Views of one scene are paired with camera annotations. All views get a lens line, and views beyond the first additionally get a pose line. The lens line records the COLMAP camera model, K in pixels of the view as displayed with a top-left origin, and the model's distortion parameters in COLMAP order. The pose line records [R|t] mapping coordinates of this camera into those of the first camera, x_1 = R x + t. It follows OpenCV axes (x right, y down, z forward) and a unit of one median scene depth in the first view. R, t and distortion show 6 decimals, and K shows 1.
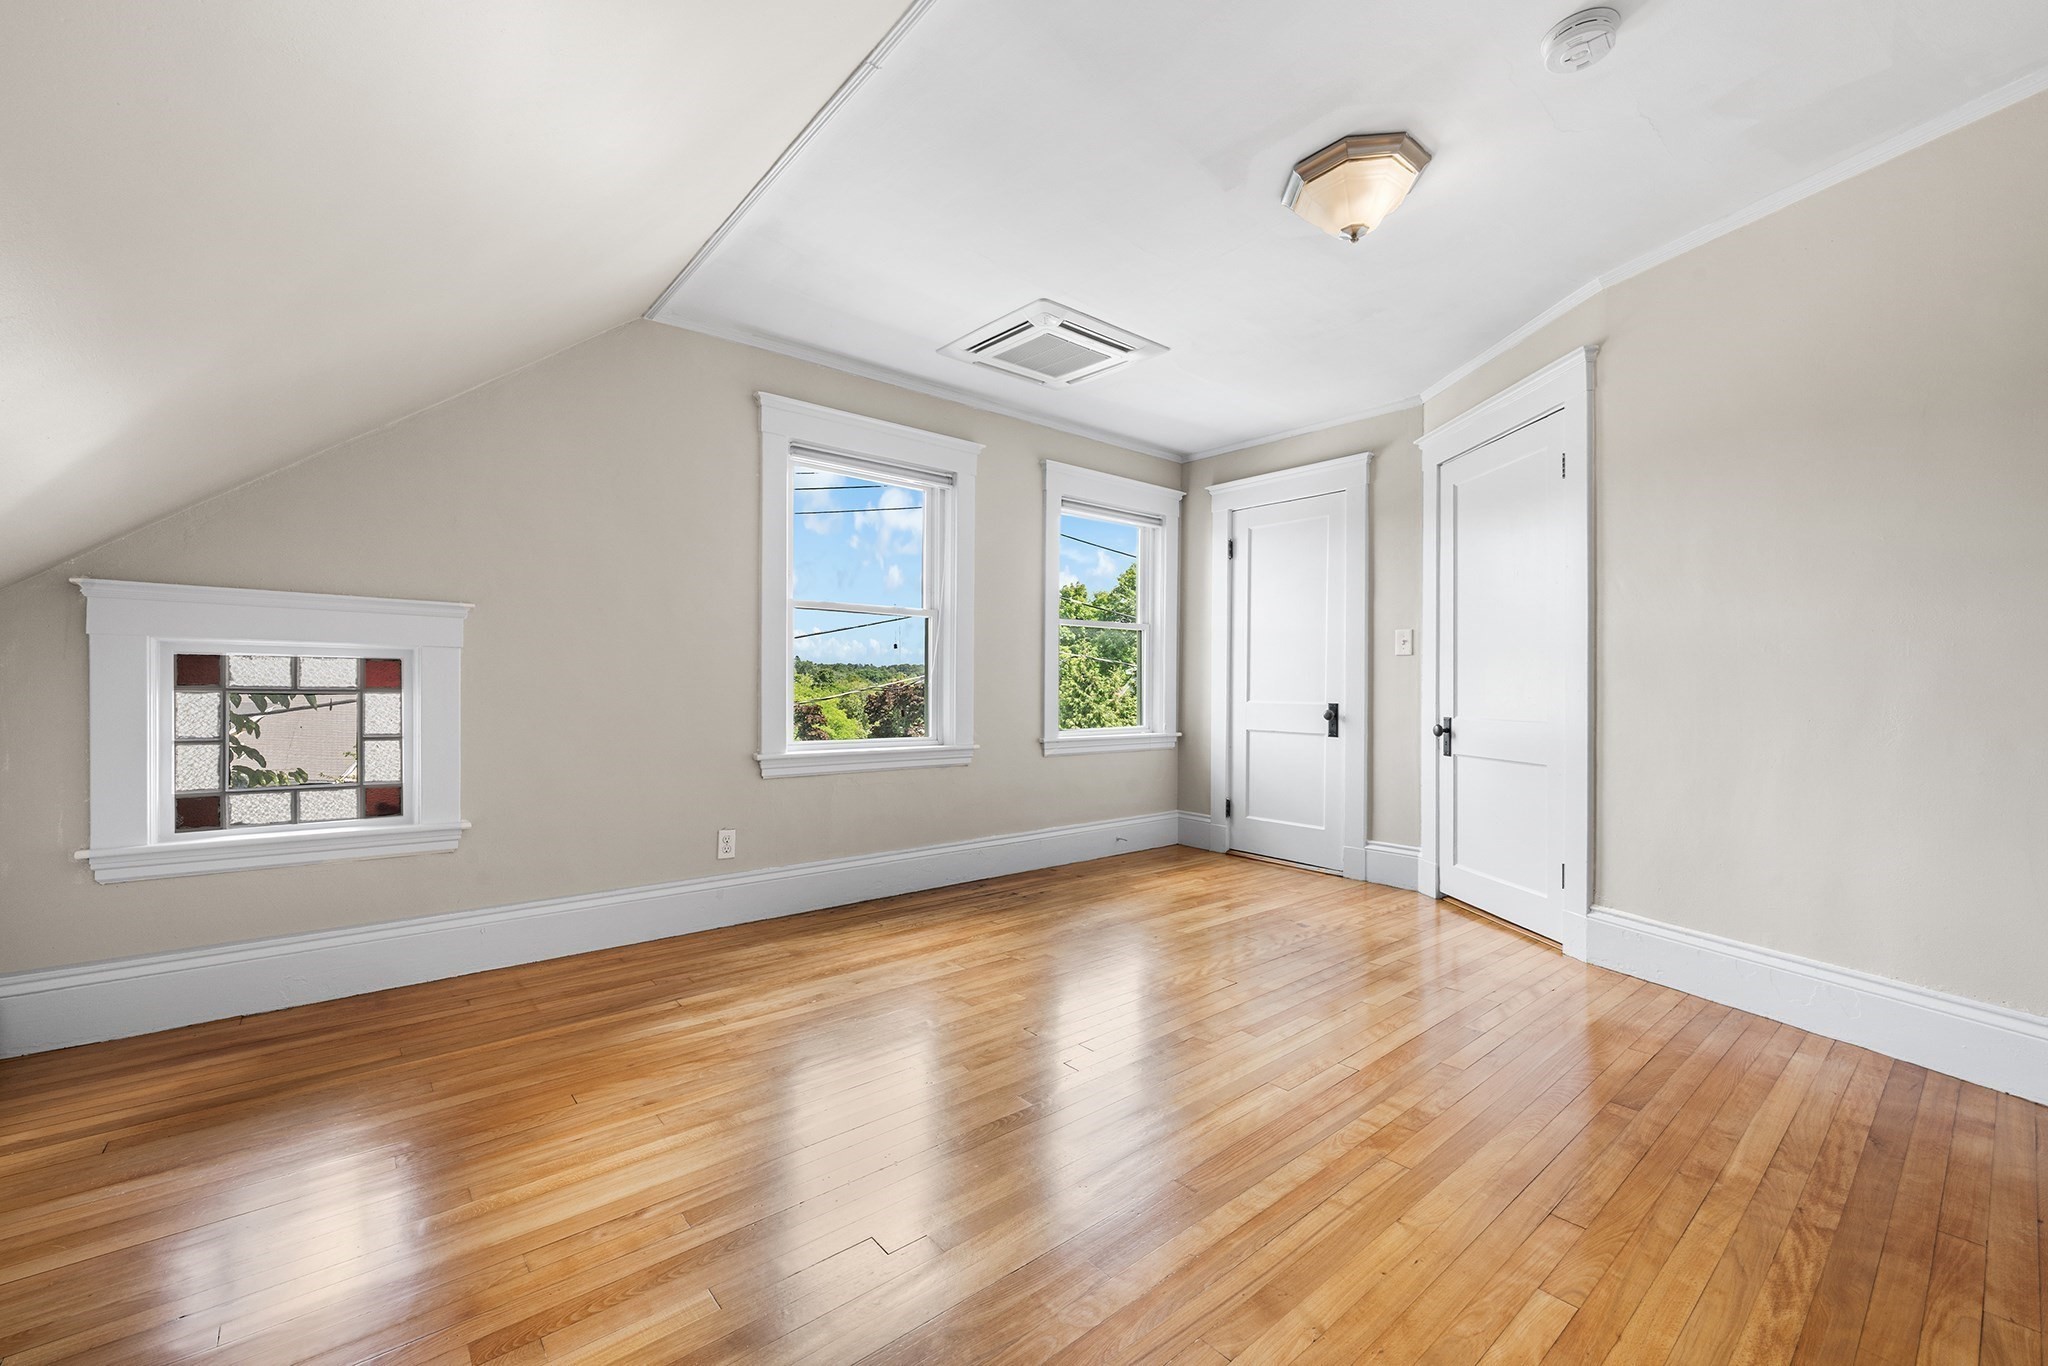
lens RADIAL K [[820.1, 0, 1022.7], [0, 820.1, 687.0], [0, 0, 1]] dist [0.003063, 0.000389]
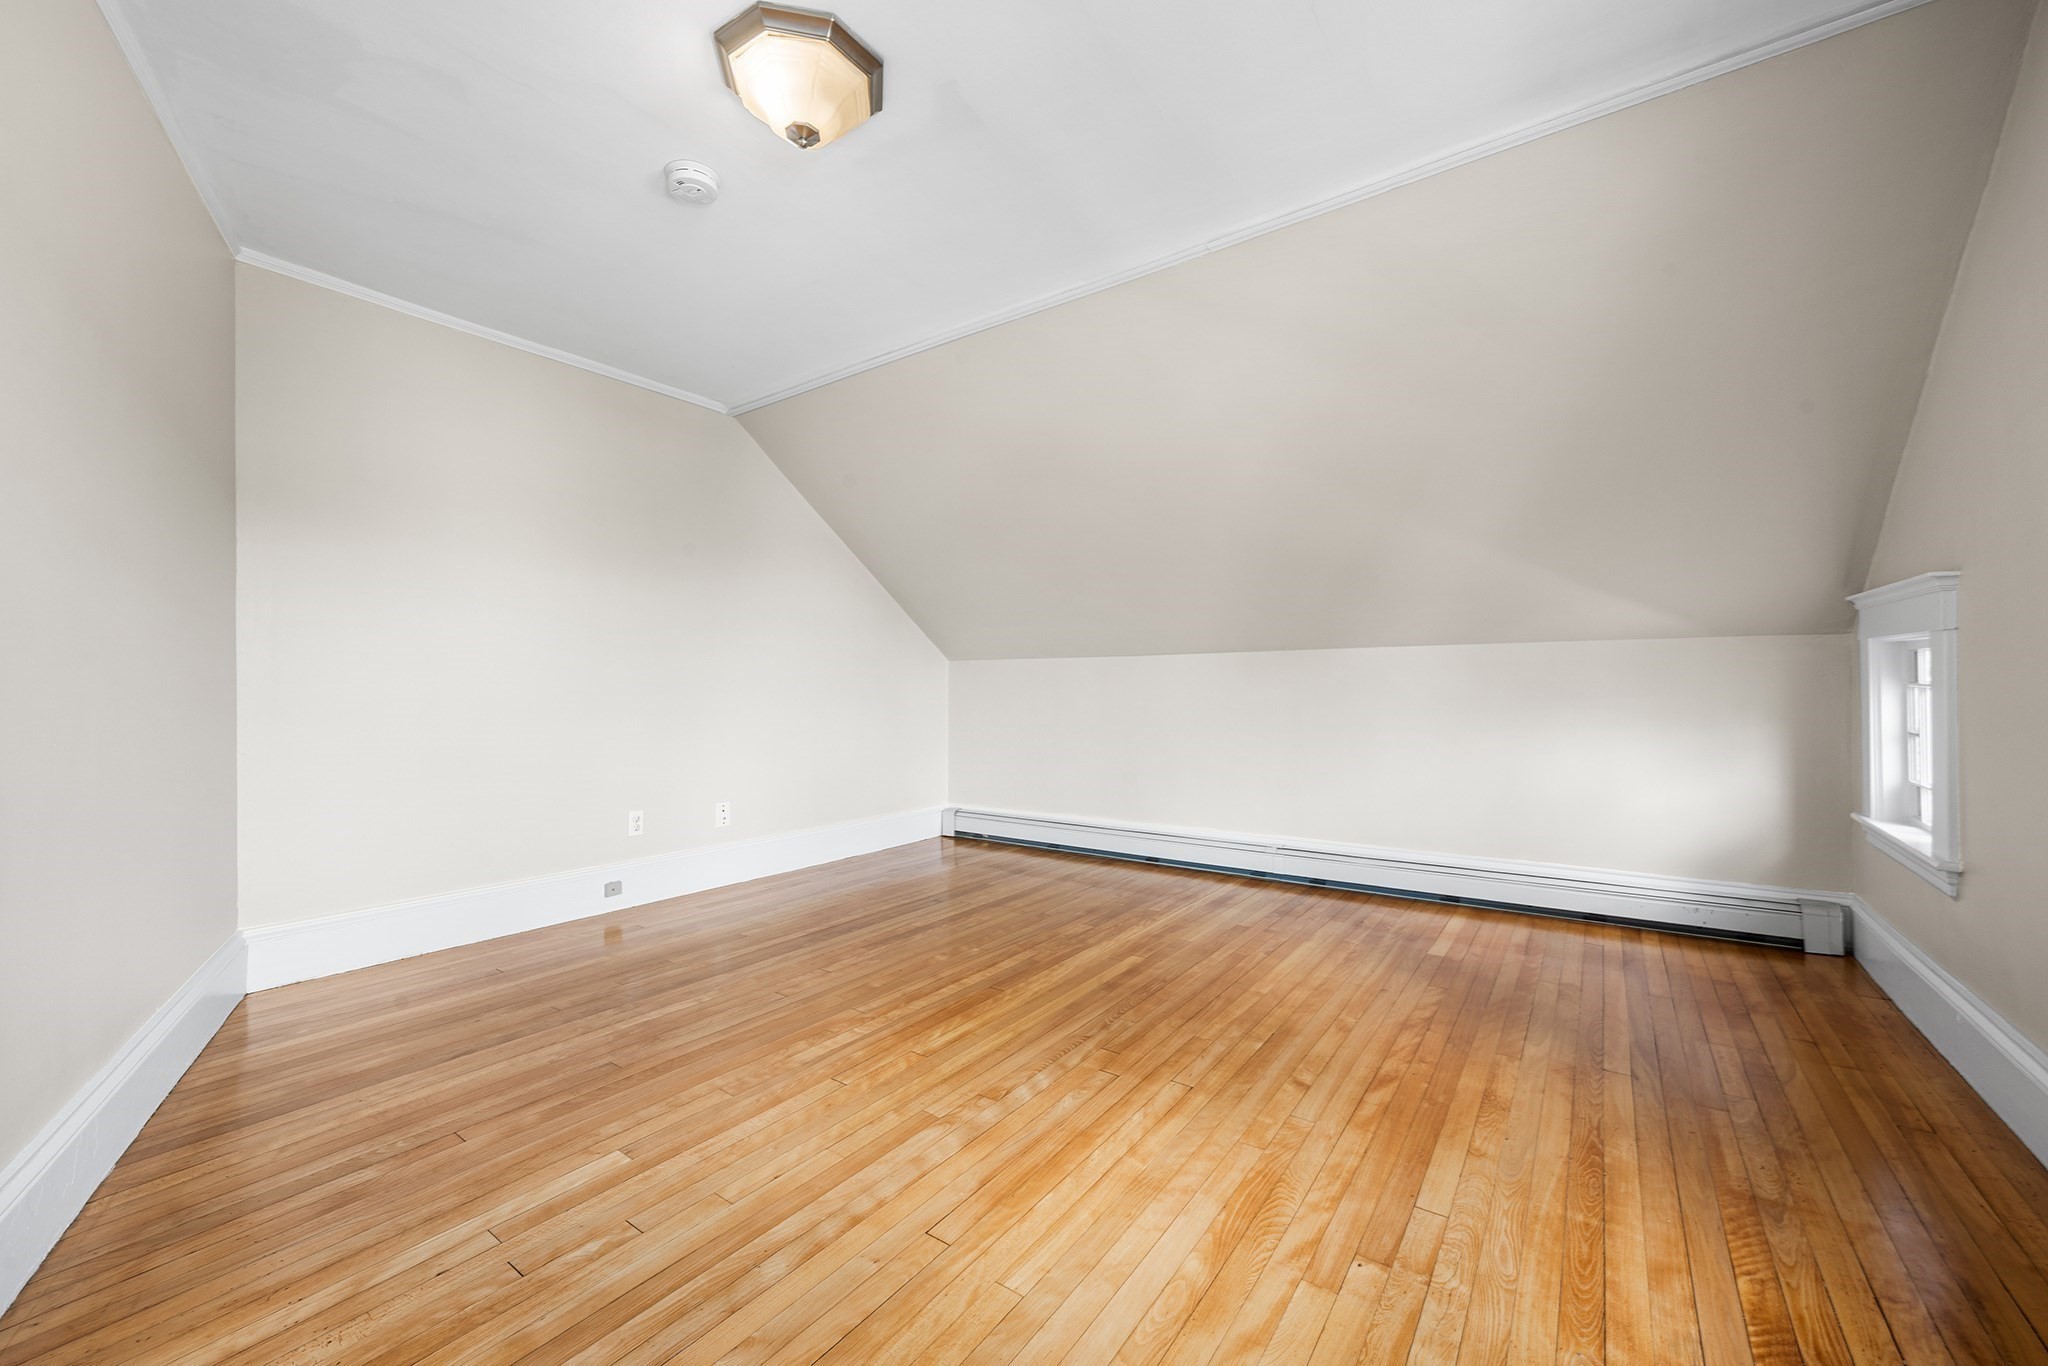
lens RADIAL K [[820.1, 0, 1030.2], [0, 820.1, 687.2], [0, 0, 1]] dist [0.003063, 0.000389]
pose [[-0.962993, 0.005387, -0.269472, 0.378462], [0.004870, 0.999985, 0.002586, -0.001108], [0.269482, 0.001178, -0.963005, 1.726269]]
